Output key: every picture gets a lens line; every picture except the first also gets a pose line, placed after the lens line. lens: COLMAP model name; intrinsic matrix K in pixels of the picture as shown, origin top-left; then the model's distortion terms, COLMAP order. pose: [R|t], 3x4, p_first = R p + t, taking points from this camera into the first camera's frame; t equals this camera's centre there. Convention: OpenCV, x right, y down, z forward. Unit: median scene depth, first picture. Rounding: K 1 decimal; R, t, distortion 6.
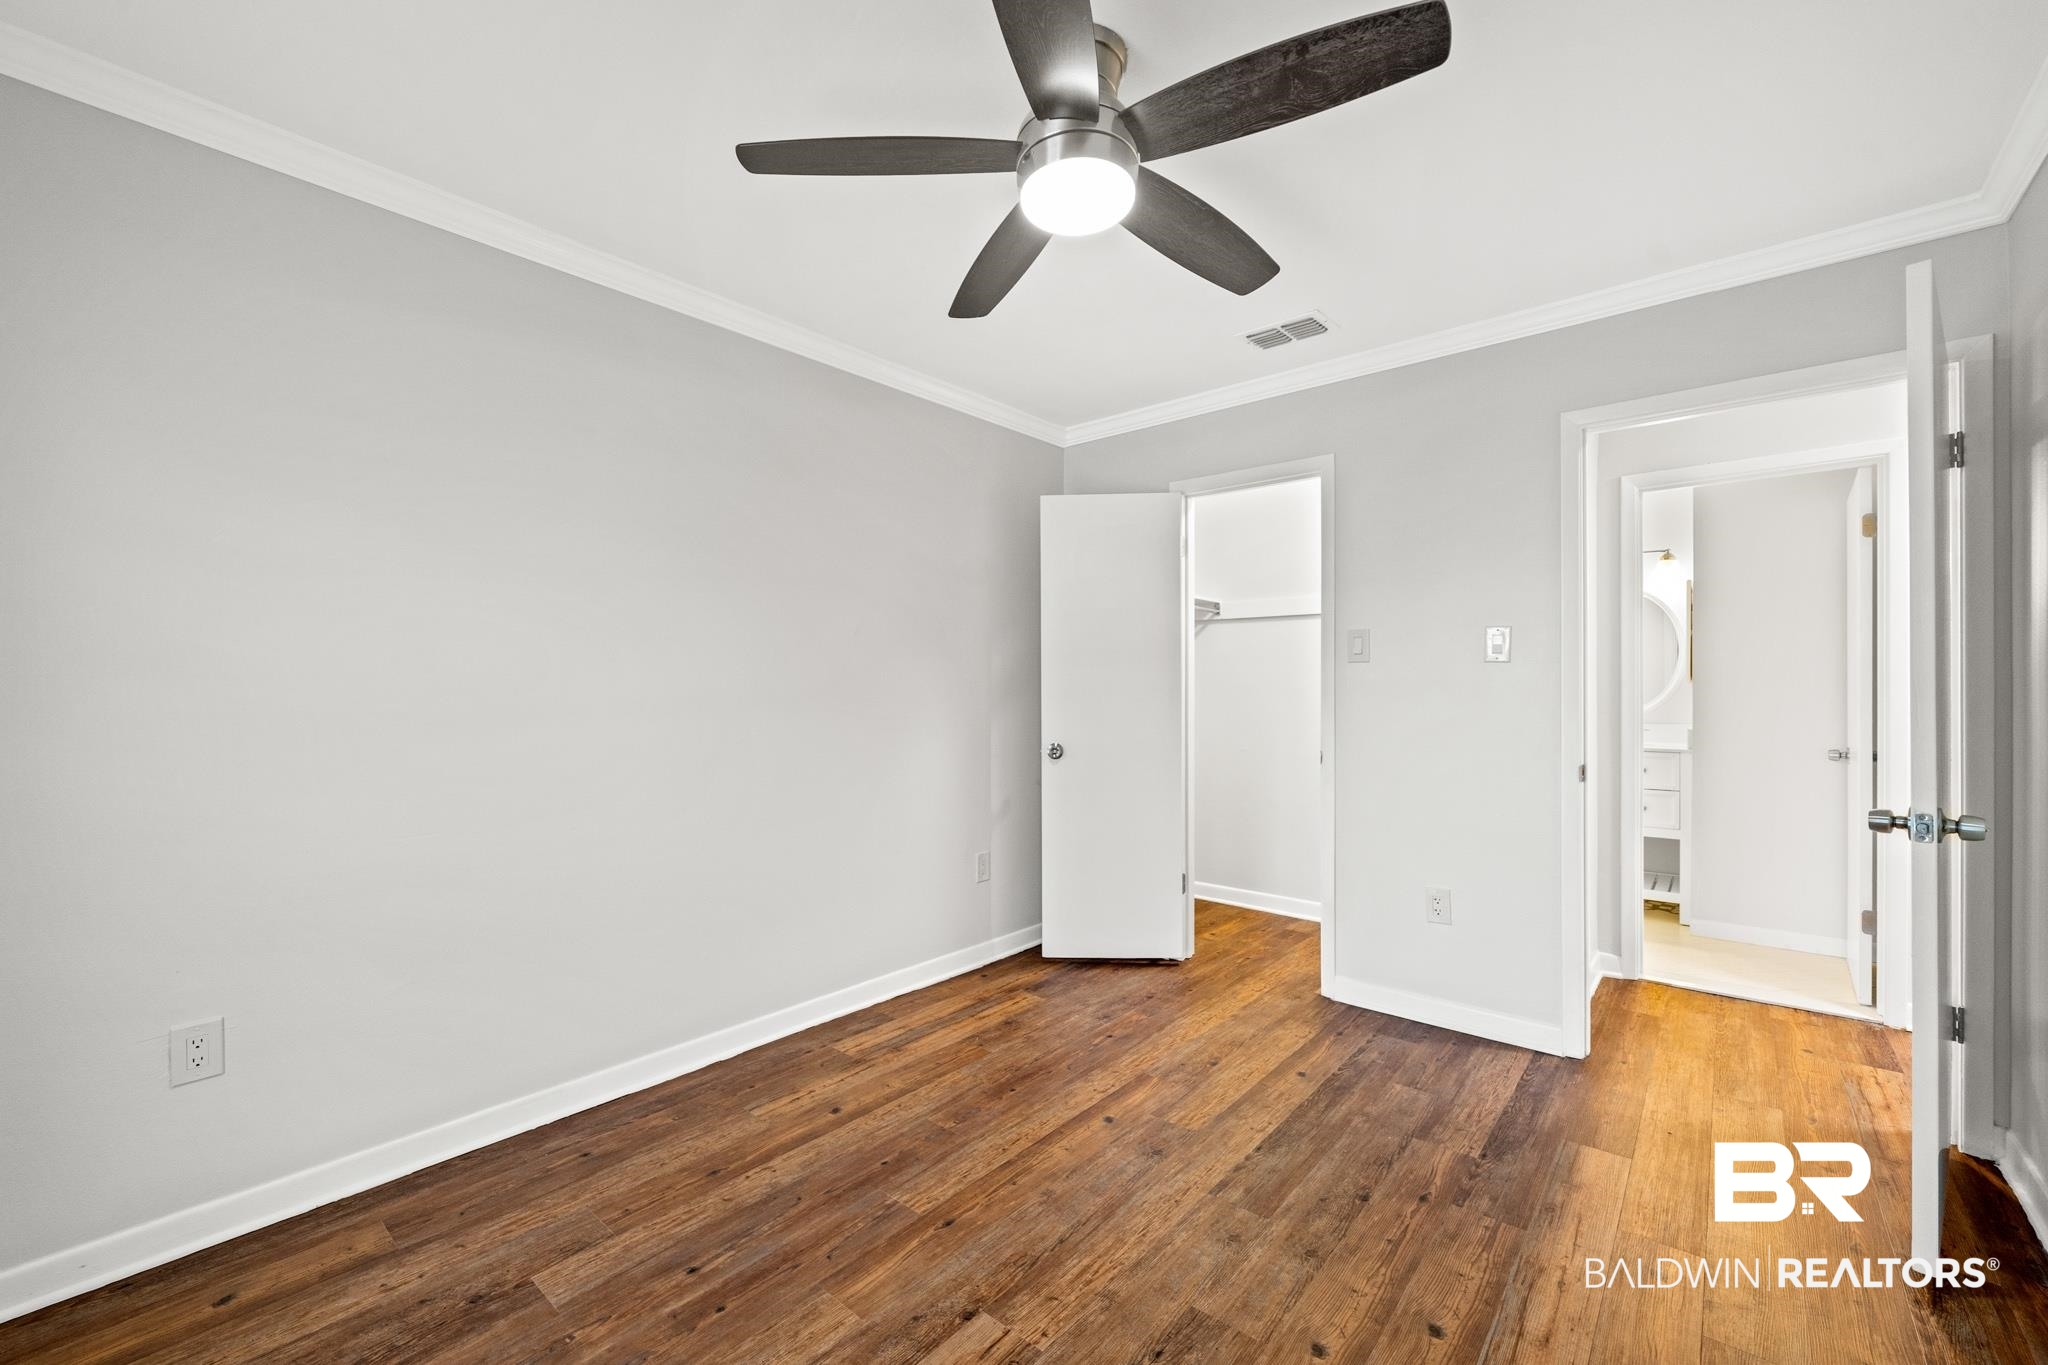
lens RADIAL K [[821.5, 0, 959.5], [0, 821.5, 700.4], [0, 0, 1]] dist [0.000450, -0.001220]
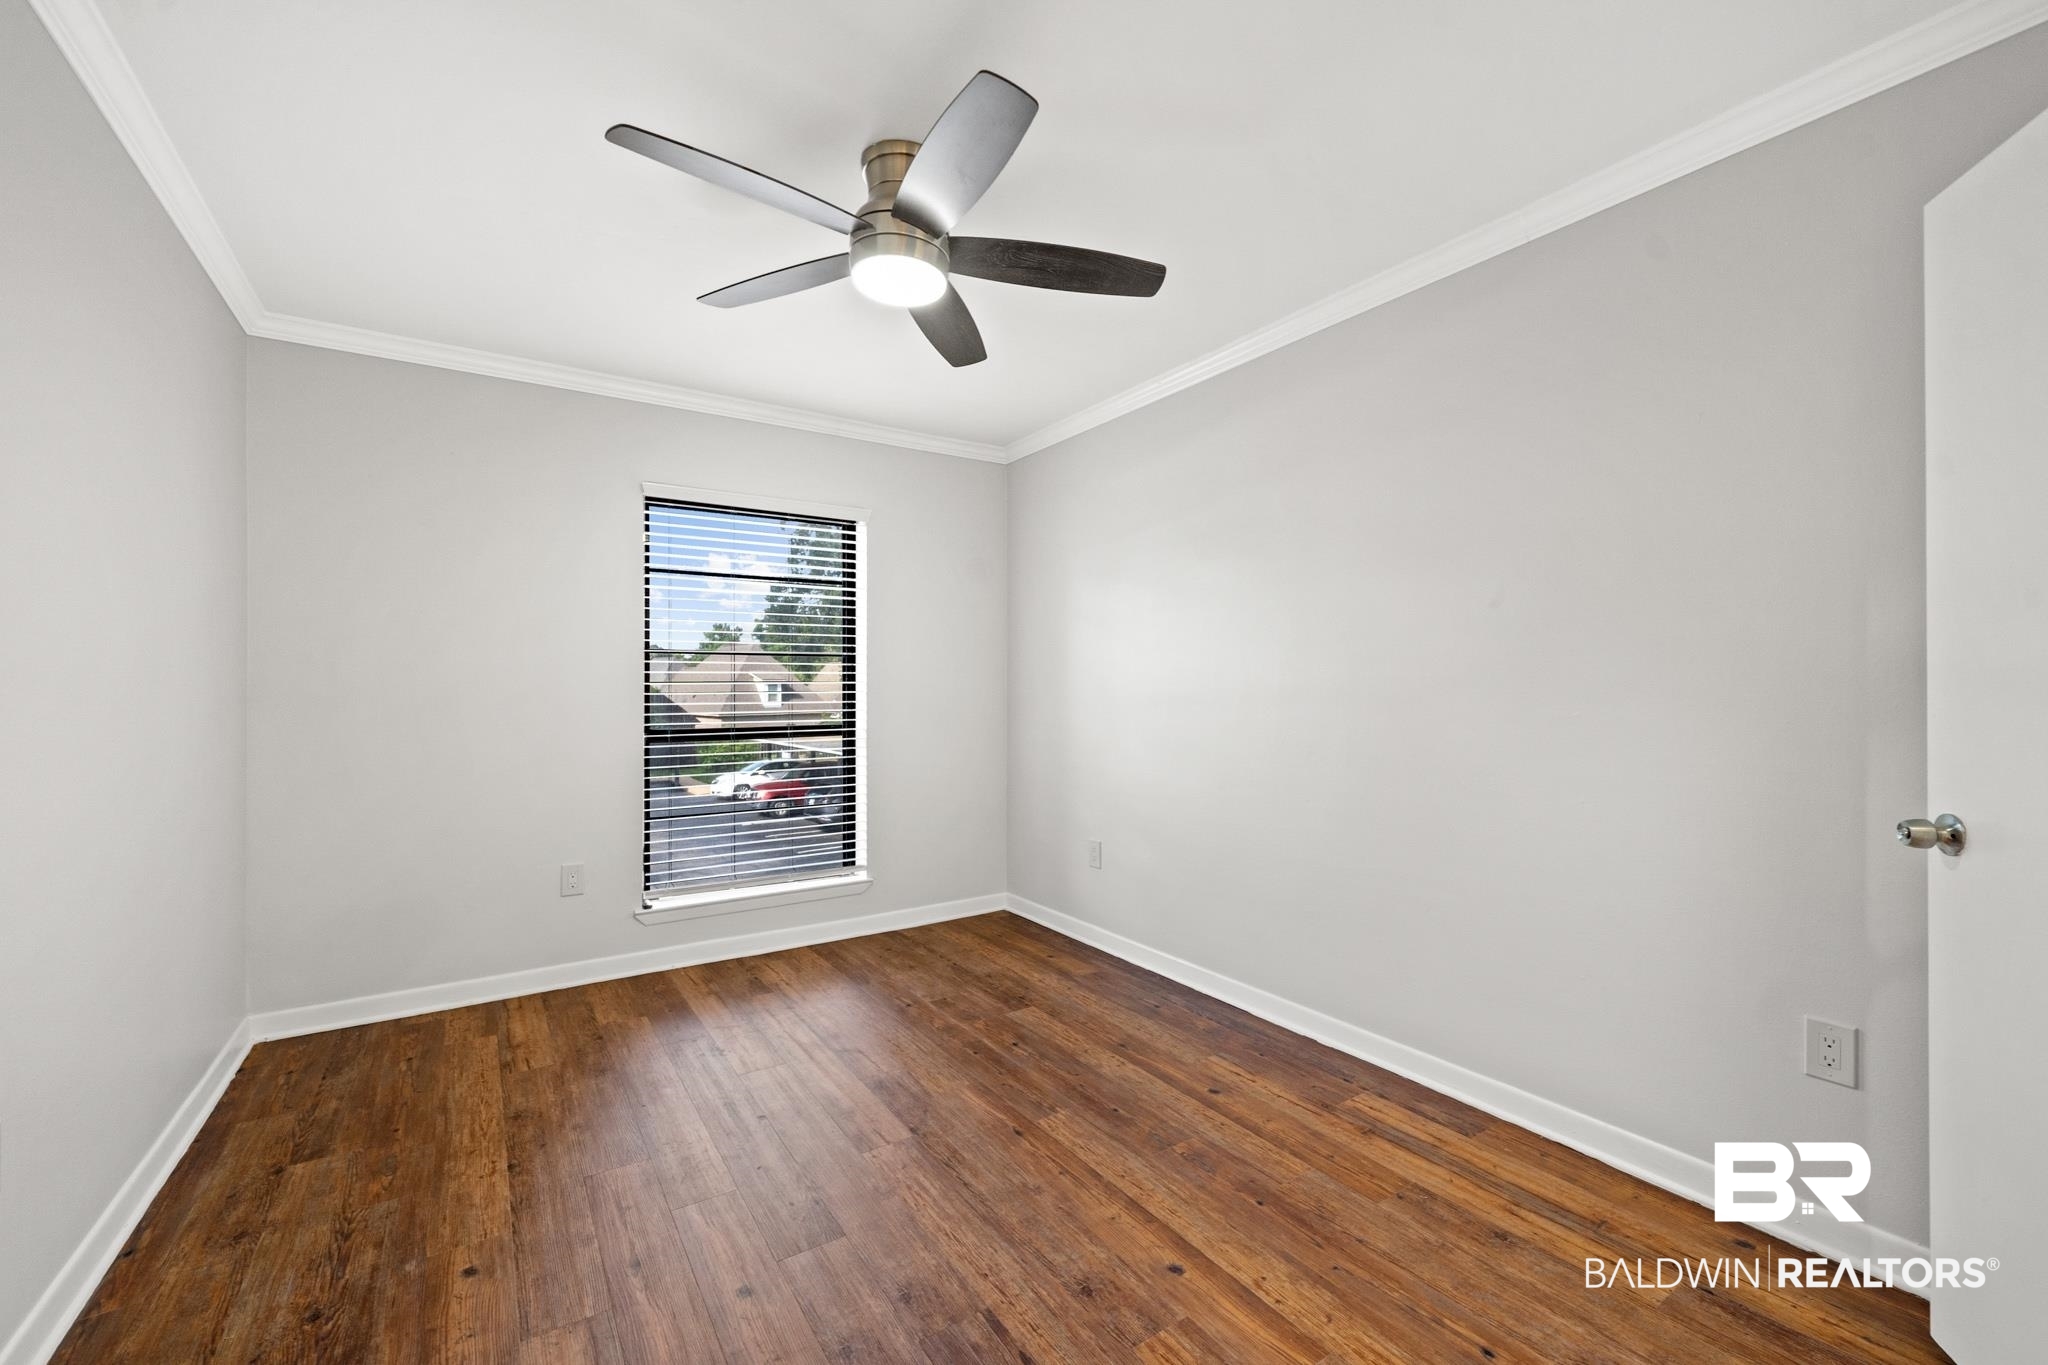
lens RADIAL K [[821.5, 0, 1007.1], [0, 821.5, 670.6], [0, 0, 1]] dist [0.000450, -0.001220]
pose [[-0.236597, -0.017347, -0.971453, 0.903518], [-0.010258, 0.999829, -0.015355, 0.012983], [0.971554, 0.006332, -0.236735, 1.022811]]
